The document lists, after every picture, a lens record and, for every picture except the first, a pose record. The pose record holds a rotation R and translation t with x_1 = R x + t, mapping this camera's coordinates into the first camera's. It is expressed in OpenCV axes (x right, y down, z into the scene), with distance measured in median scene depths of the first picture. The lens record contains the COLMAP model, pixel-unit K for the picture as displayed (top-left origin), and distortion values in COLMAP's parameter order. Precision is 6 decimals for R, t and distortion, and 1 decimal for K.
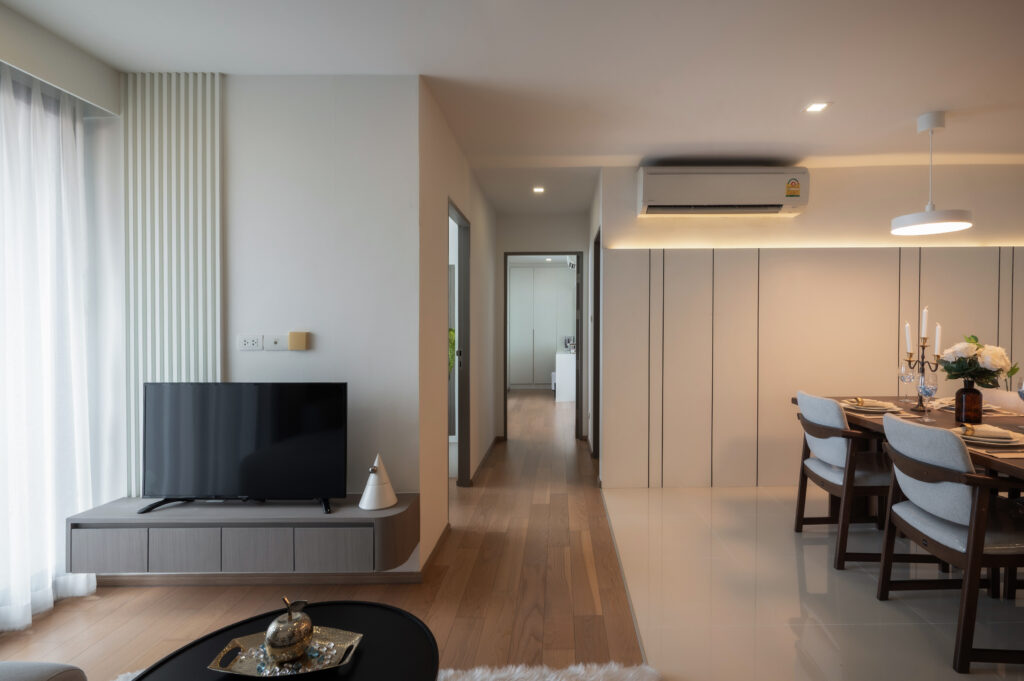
lens RADIAL K [[505.3, 0, 559.3], [0, 505.3, 336.4], [0, 0, 1]] dist [-0.012523, 0.003511]
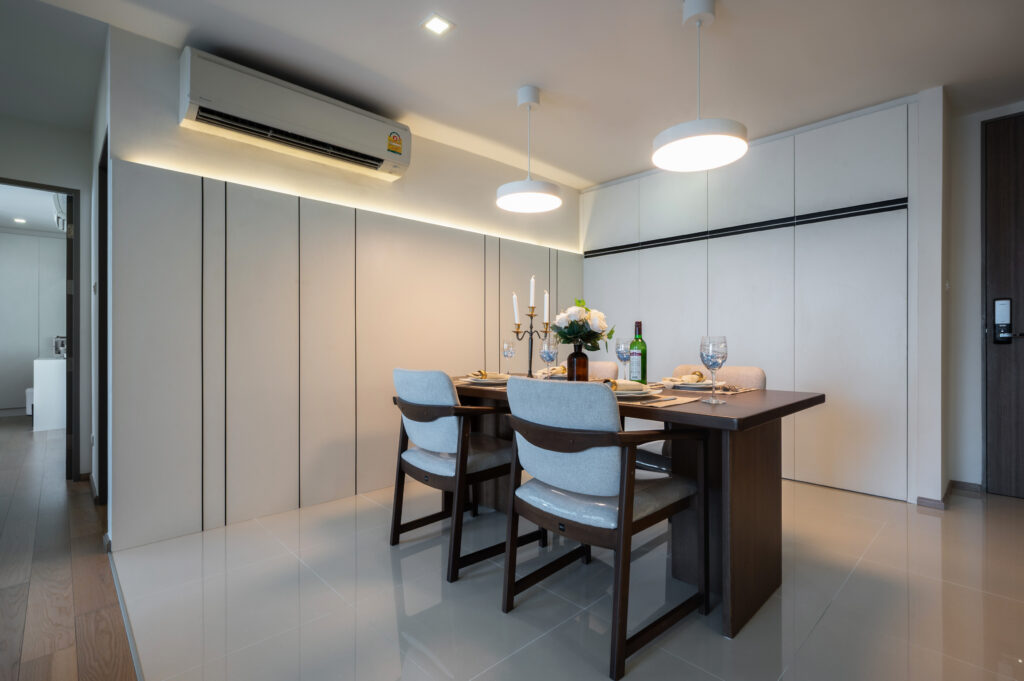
lens RADIAL K [[474.0, 0, 505.0], [0, 474.0, 349.9], [0, 0, 1]] dist [0.000209, -0.000918]
pose [[0.727974, -0.002456, 0.685601, 0.048358], [0.008396, 0.999951, -0.005333, 0.083072], [-0.685554, 0.009639, 0.727958, 0.332328]]
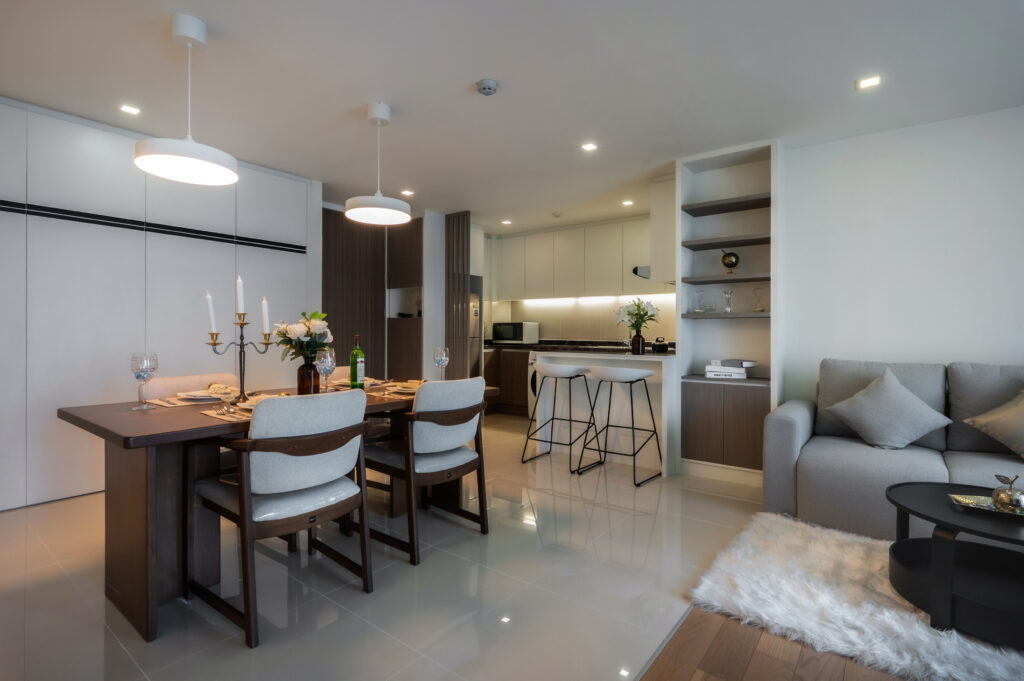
lens RADIAL K [[505.3, 0, 518.4], [0, 505.3, 335.8], [0, 0, 1]] dist [-0.012523, 0.003511]
pose [[-0.790530, 0.001083, 0.612423, -0.116805], [0.012015, 0.999833, 0.013742, 0.030049], [-0.612306, 0.018221, -0.790411, 1.253664]]
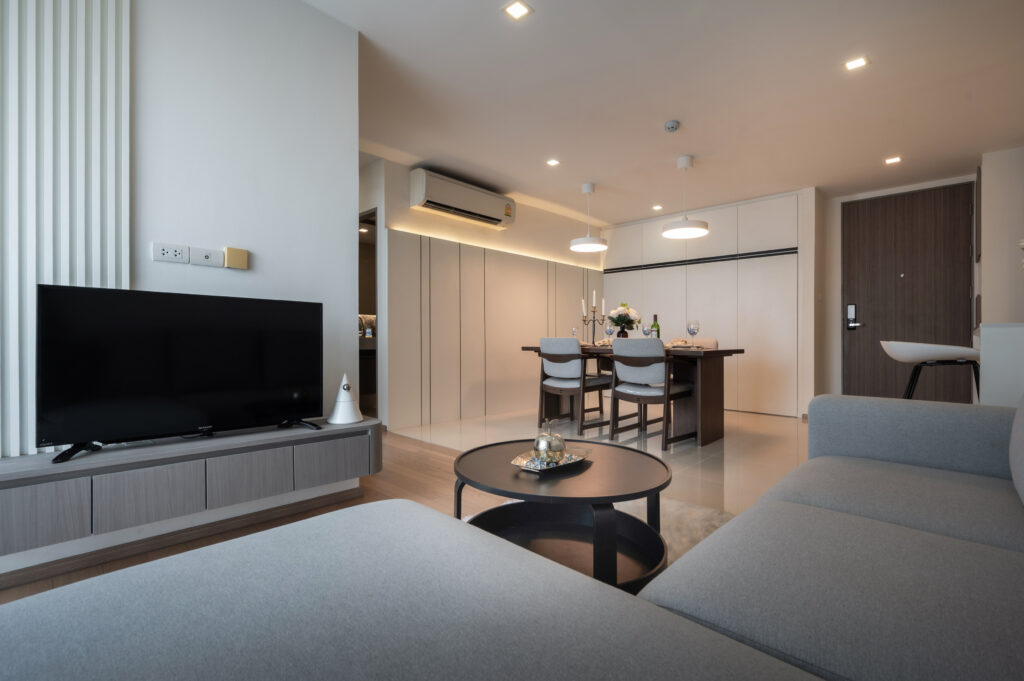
lens RADIAL K [[474.0, 0, 501.4], [0, 474.0, 344.7], [0, 0, 1]] dist [0.000209, -0.000918]
pose [[0.694881, 0.007579, 0.719085, -0.663020], [0.004573, 0.999878, -0.014957, 0.148428], [-0.719111, 0.013681, 0.694761, 0.056965]]
